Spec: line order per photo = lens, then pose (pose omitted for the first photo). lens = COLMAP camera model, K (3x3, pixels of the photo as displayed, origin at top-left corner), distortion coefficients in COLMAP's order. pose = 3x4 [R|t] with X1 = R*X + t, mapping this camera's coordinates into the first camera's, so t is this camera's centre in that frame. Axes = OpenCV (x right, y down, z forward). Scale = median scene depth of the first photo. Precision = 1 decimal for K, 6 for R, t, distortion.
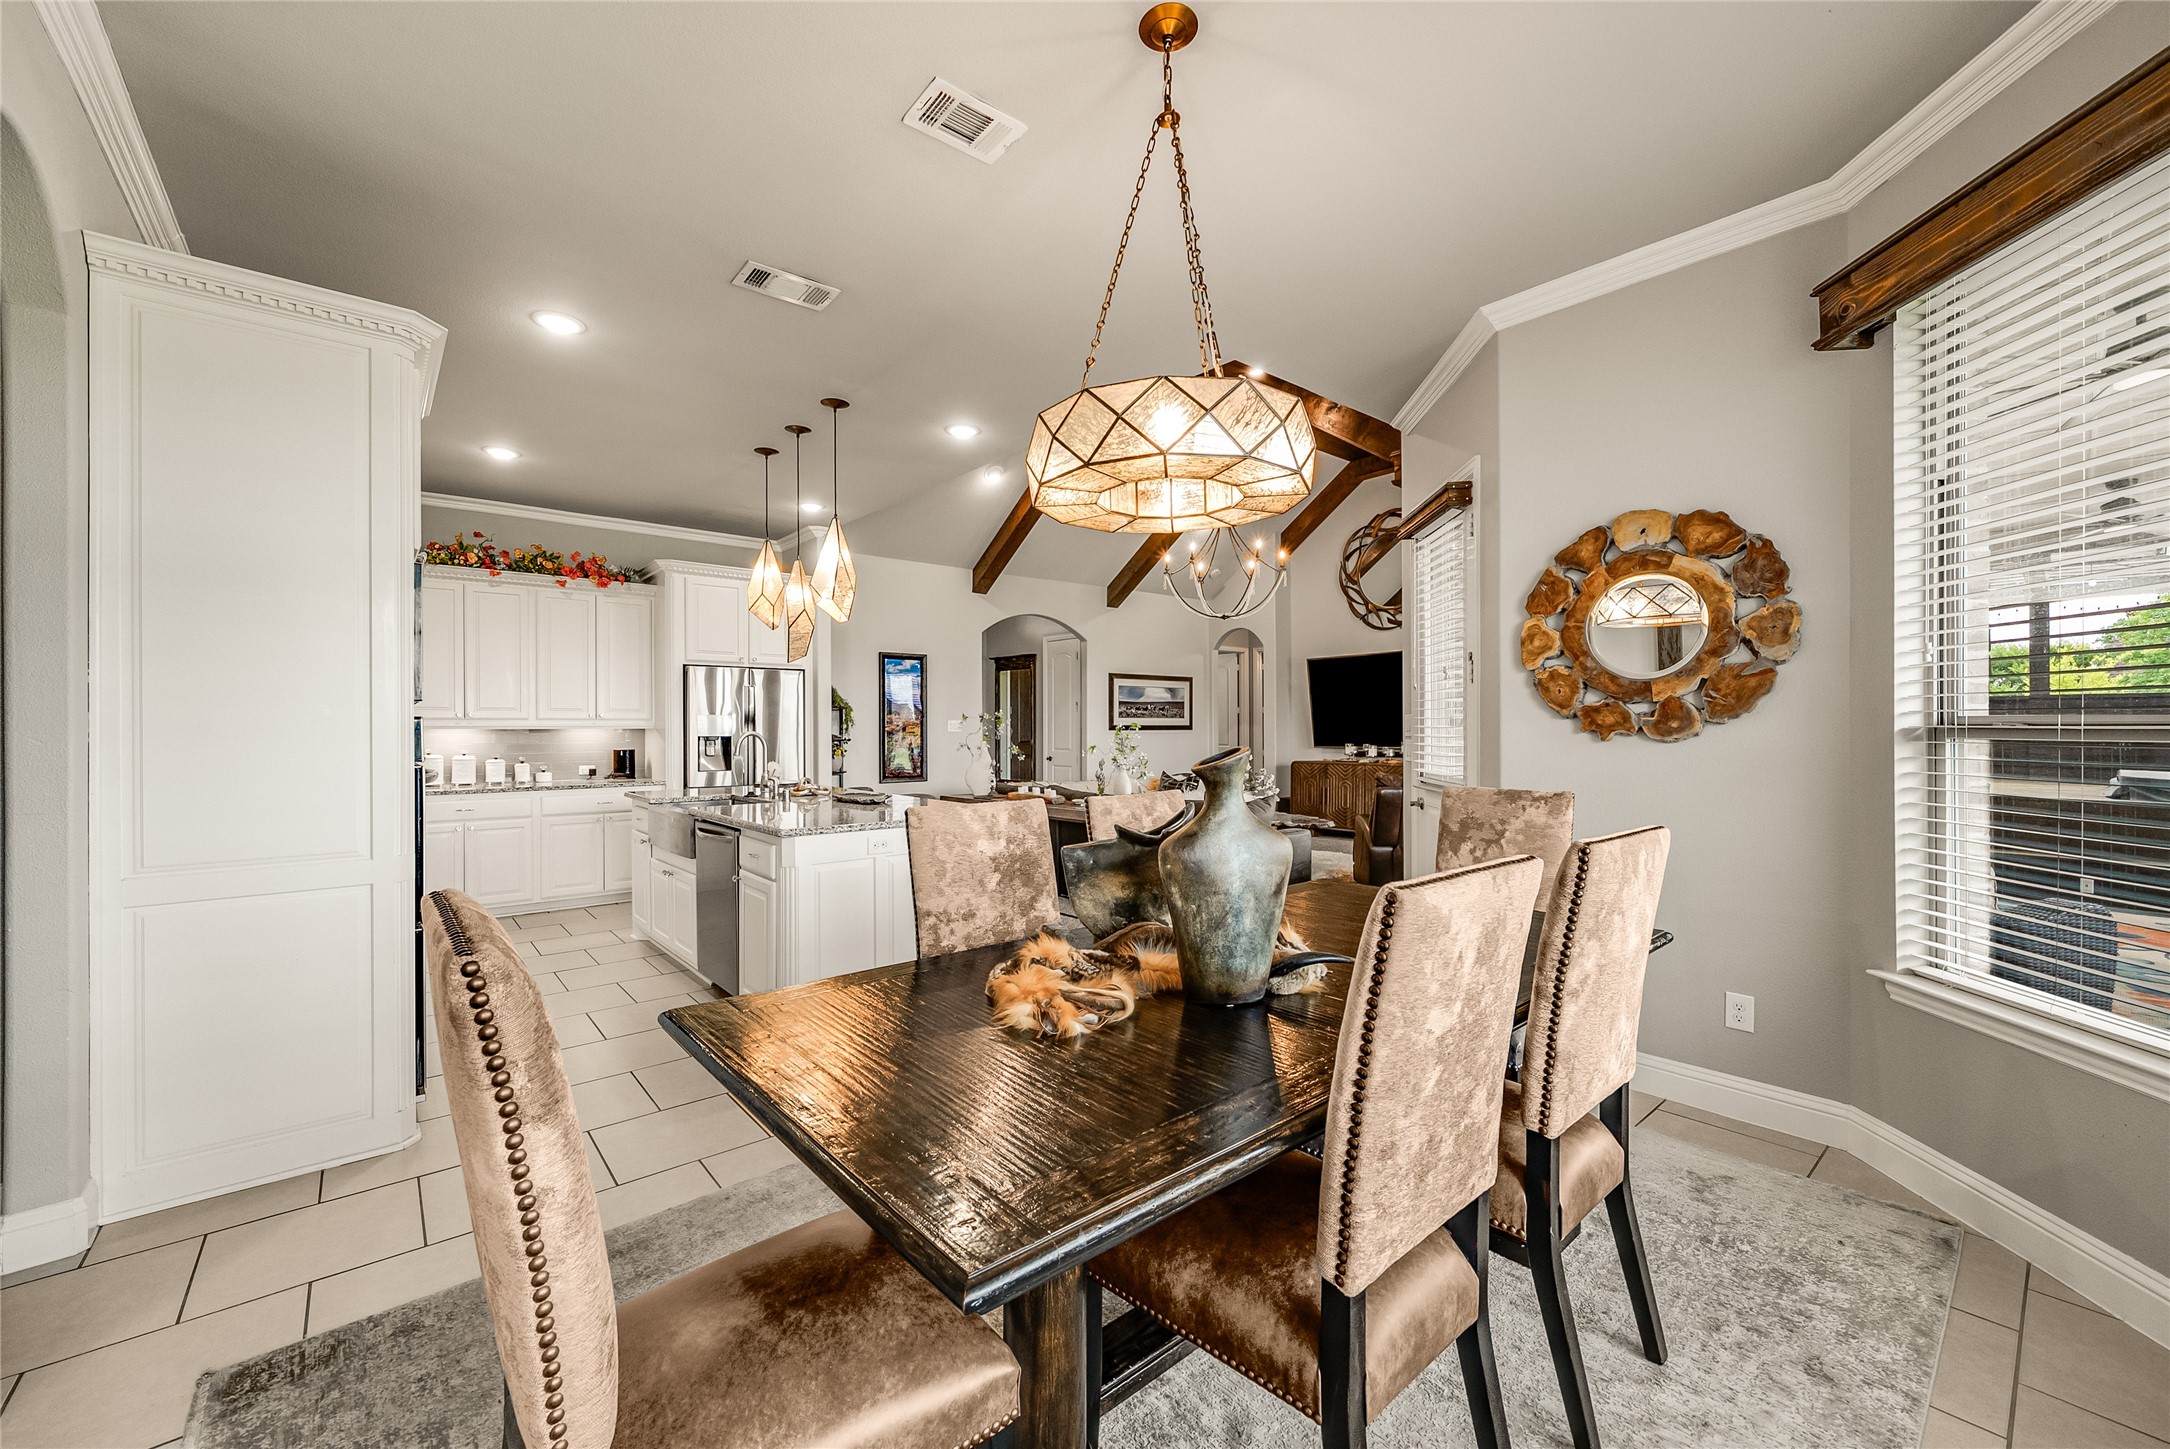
lens RADIAL K [[860.7, 0, 1083.6], [0, 860.7, 725.4], [0, 0, 1]] dist [-0.003581, -0.000247]
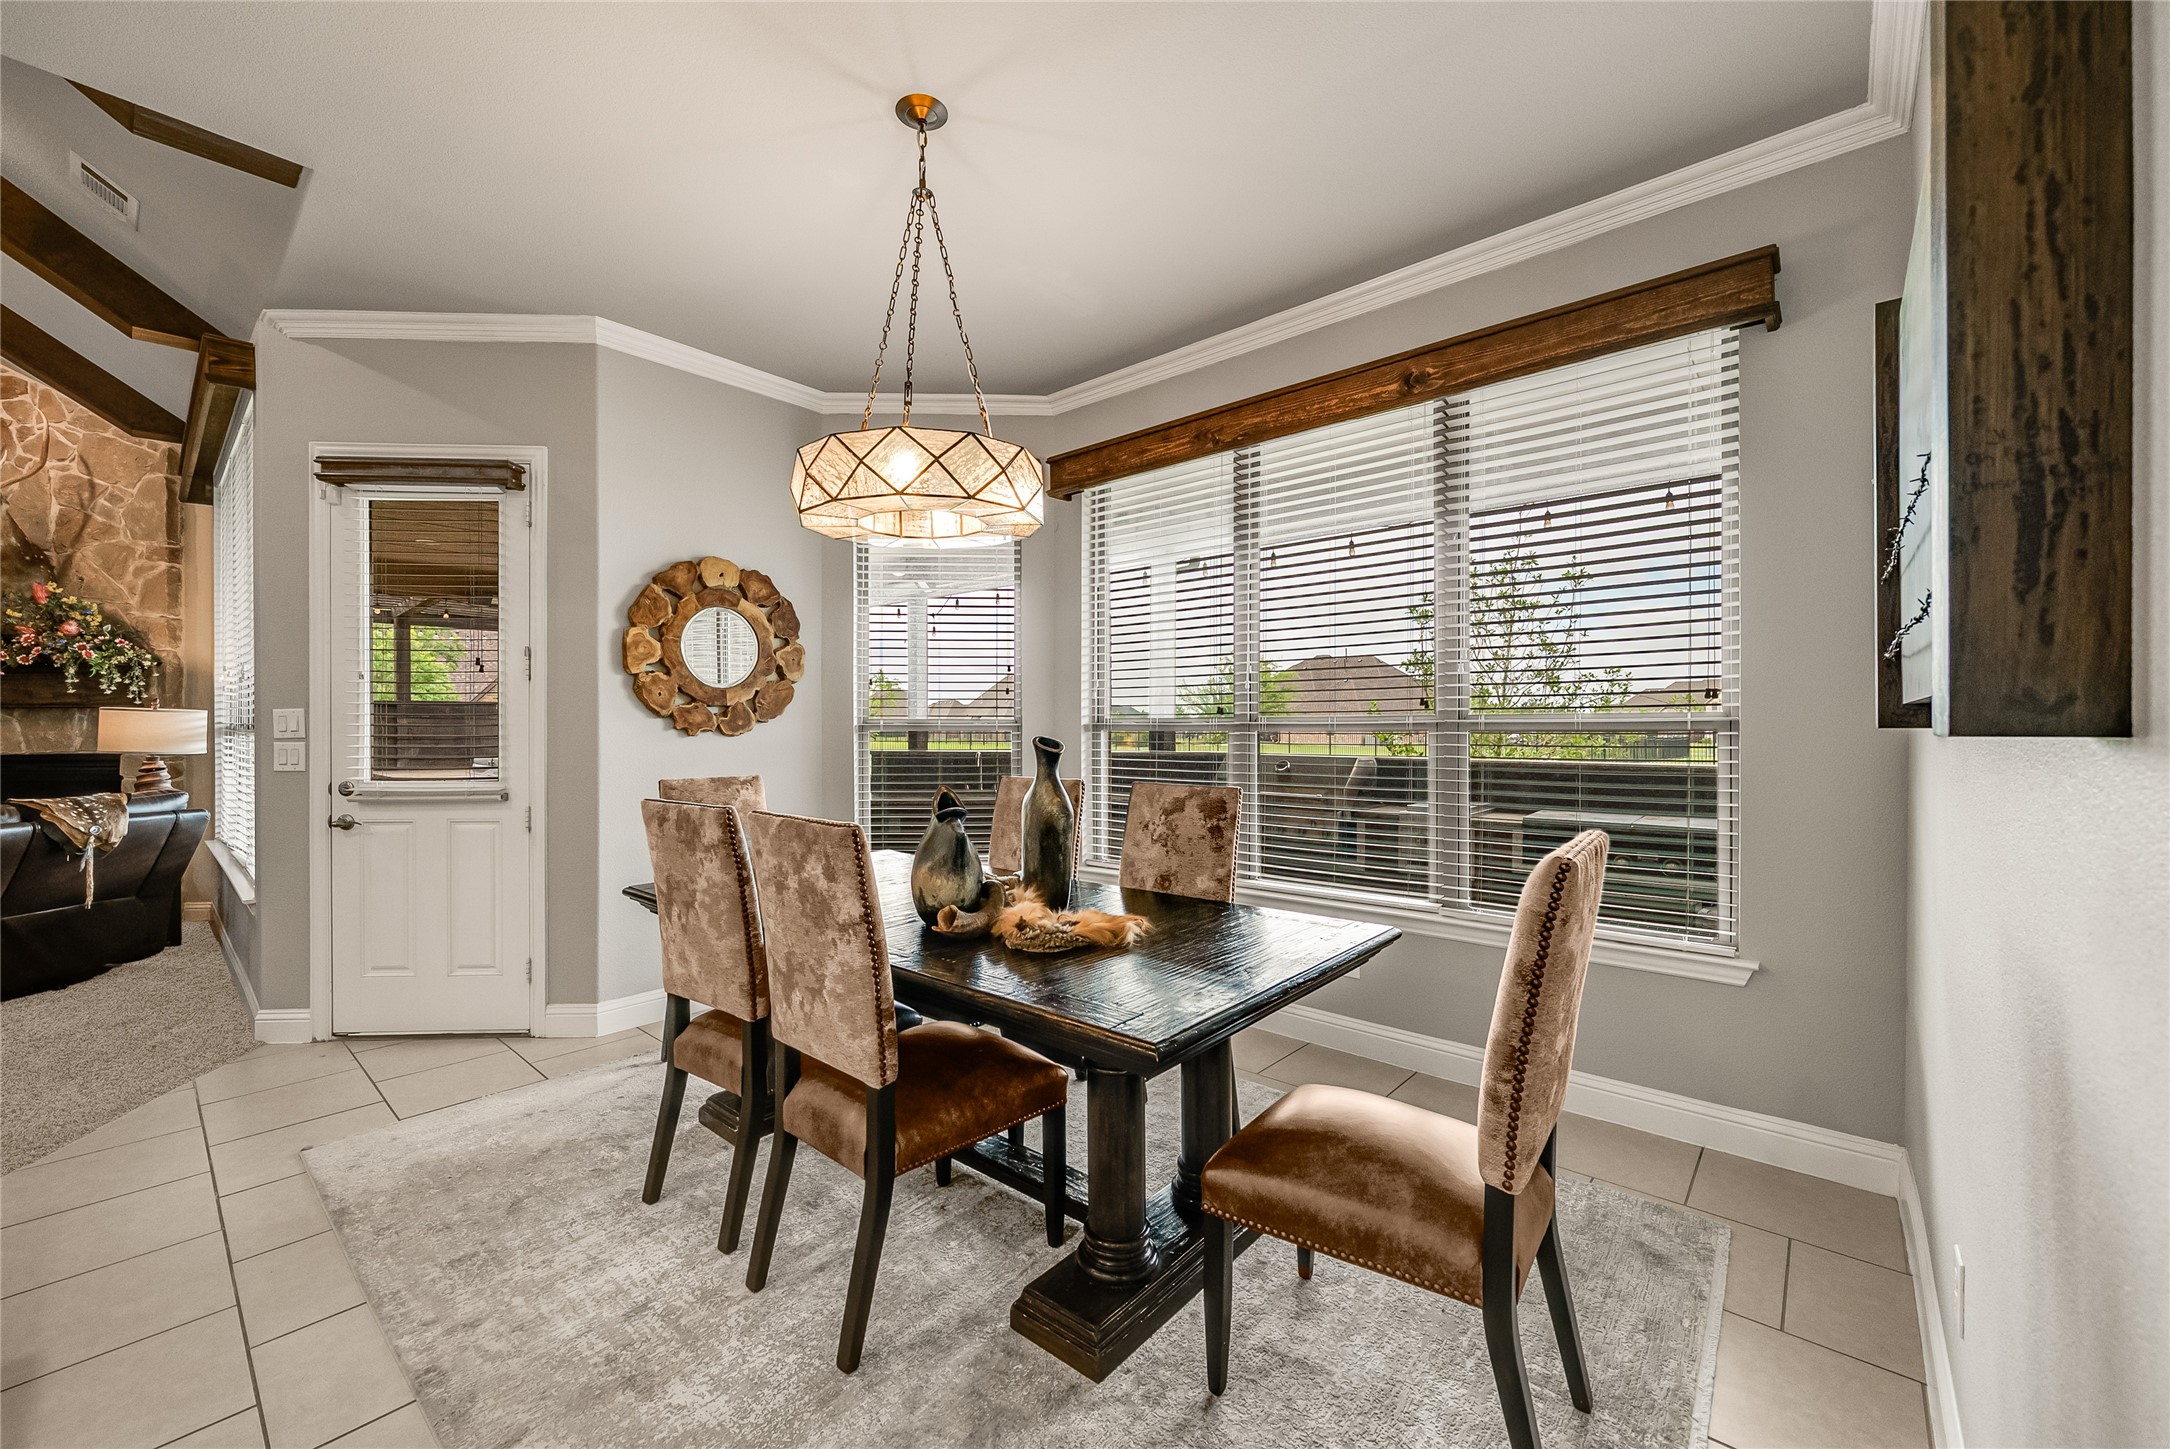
lens RADIAL K [[860.6, 0, 1080.0], [0, 860.6, 724.3], [0, 0, 1]] dist [-0.003205, 0.000469]
pose [[-0.150987, 0.001602, 0.988535, -0.231745], [0.000843, 0.999999, -0.001492, 0.001022], [-0.988535, 0.000608, -0.150988, 0.213100]]
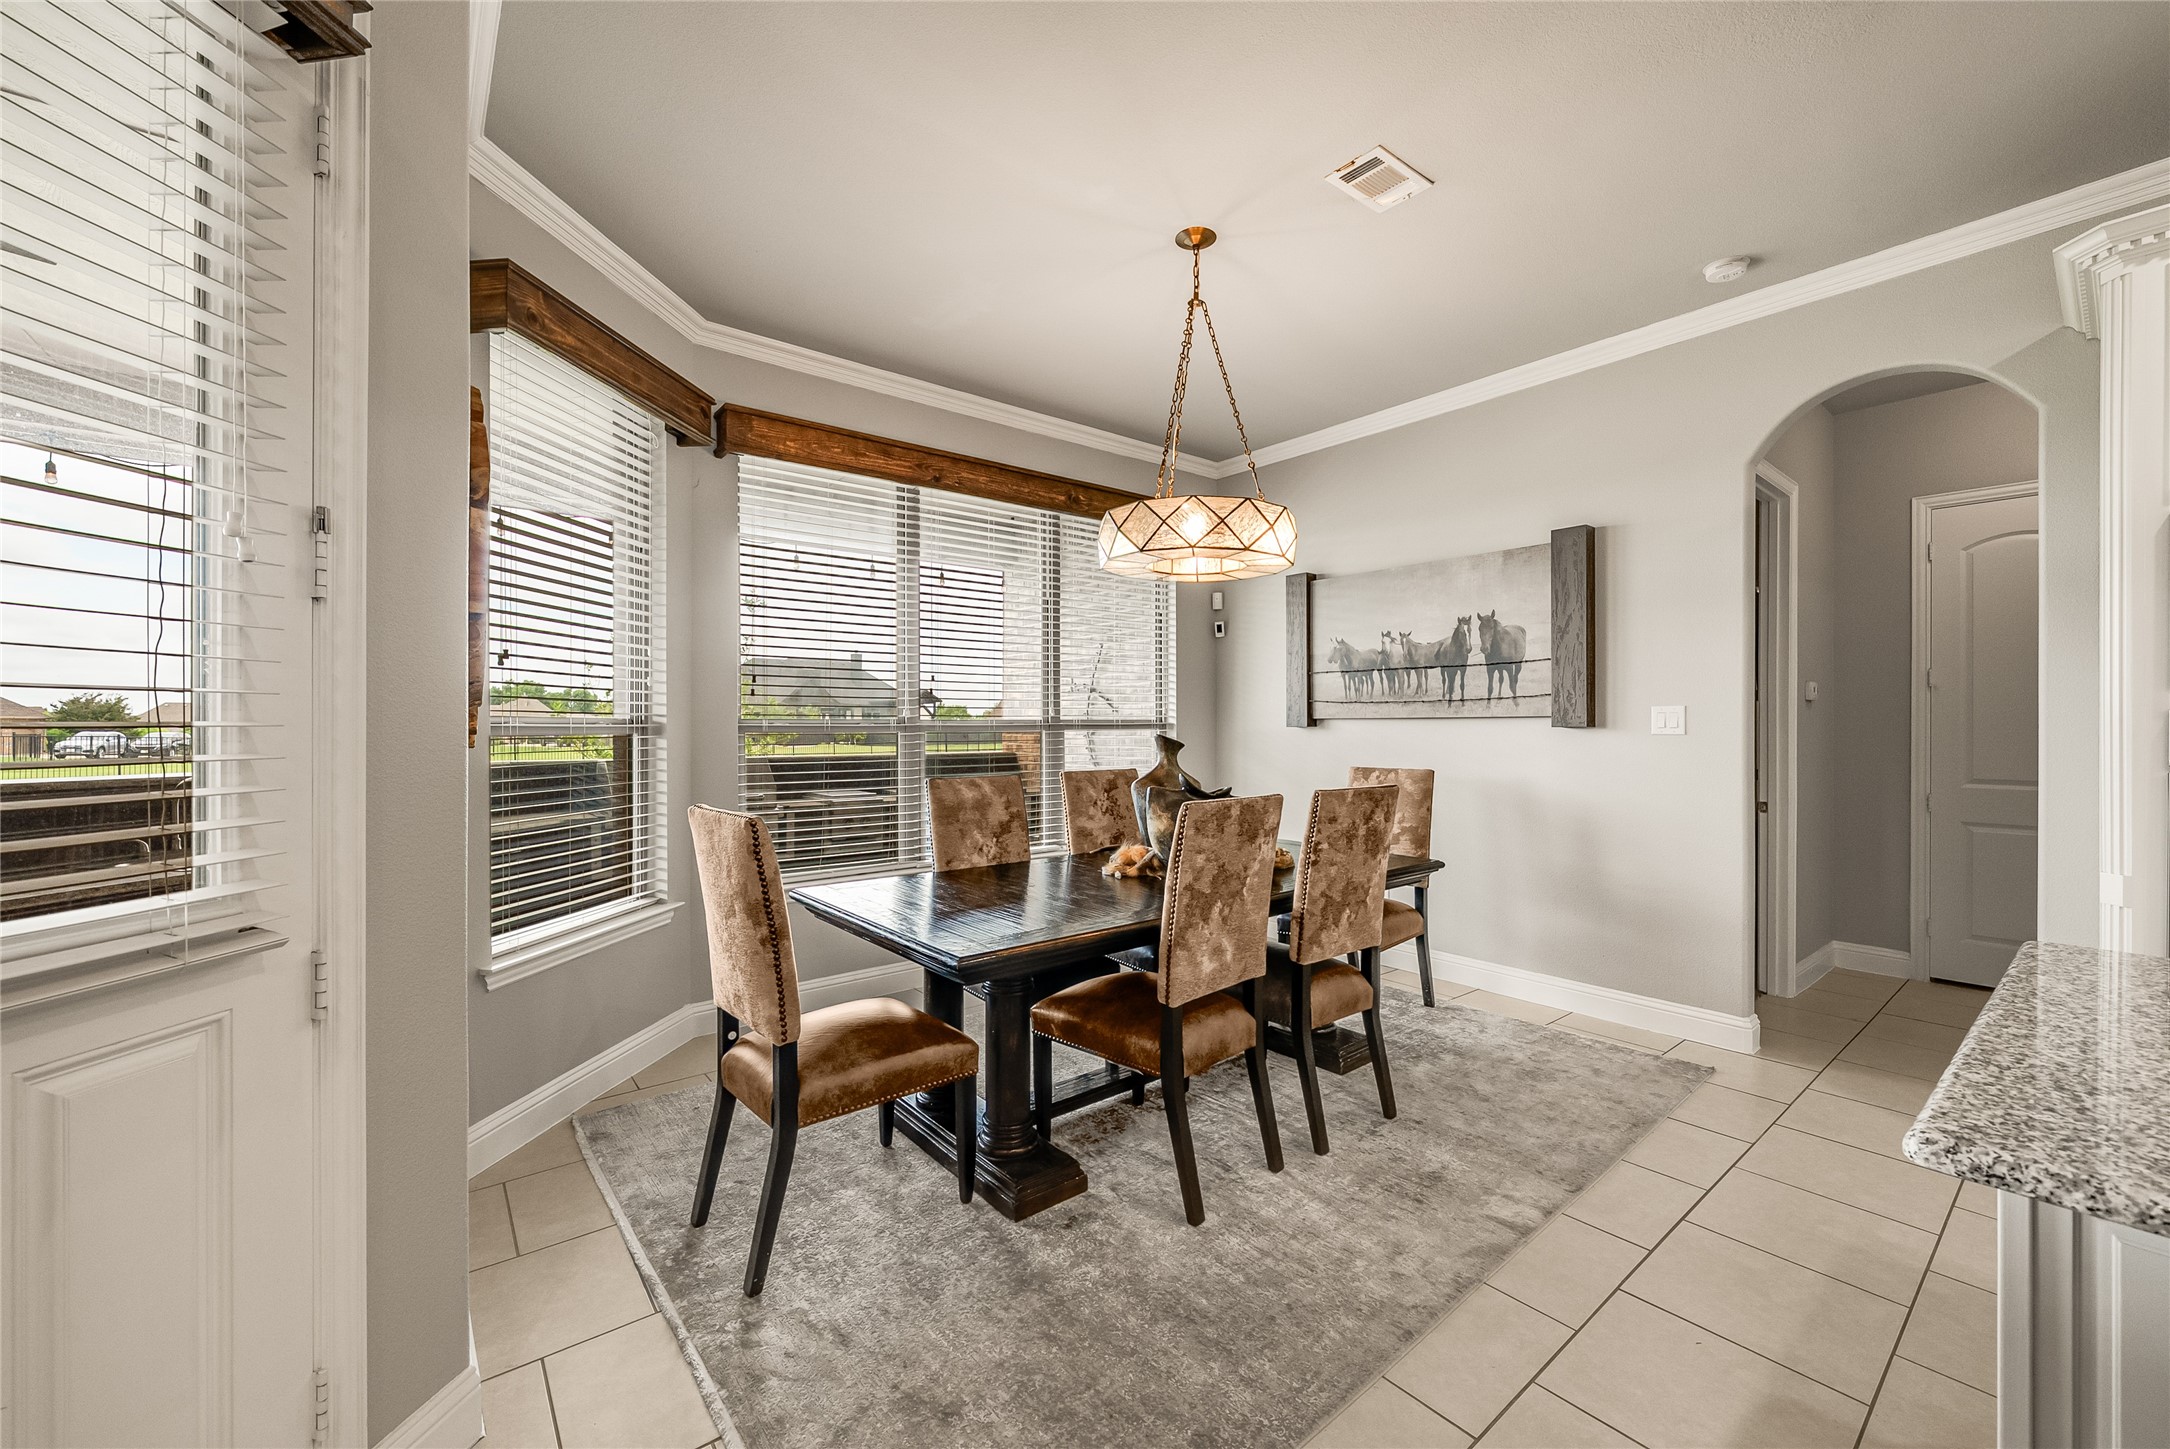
lens RADIAL K [[860.6, 0, 1081.6], [0, 860.6, 723.4], [0, 0, 1]] dist [-0.003205, 0.000469]
pose [[-0.999634, 0.001879, 0.026992, 0.047870], [0.001759, 0.999988, -0.004471, 0.001854], [-0.027000, -0.004422, -0.999626, 0.526605]]
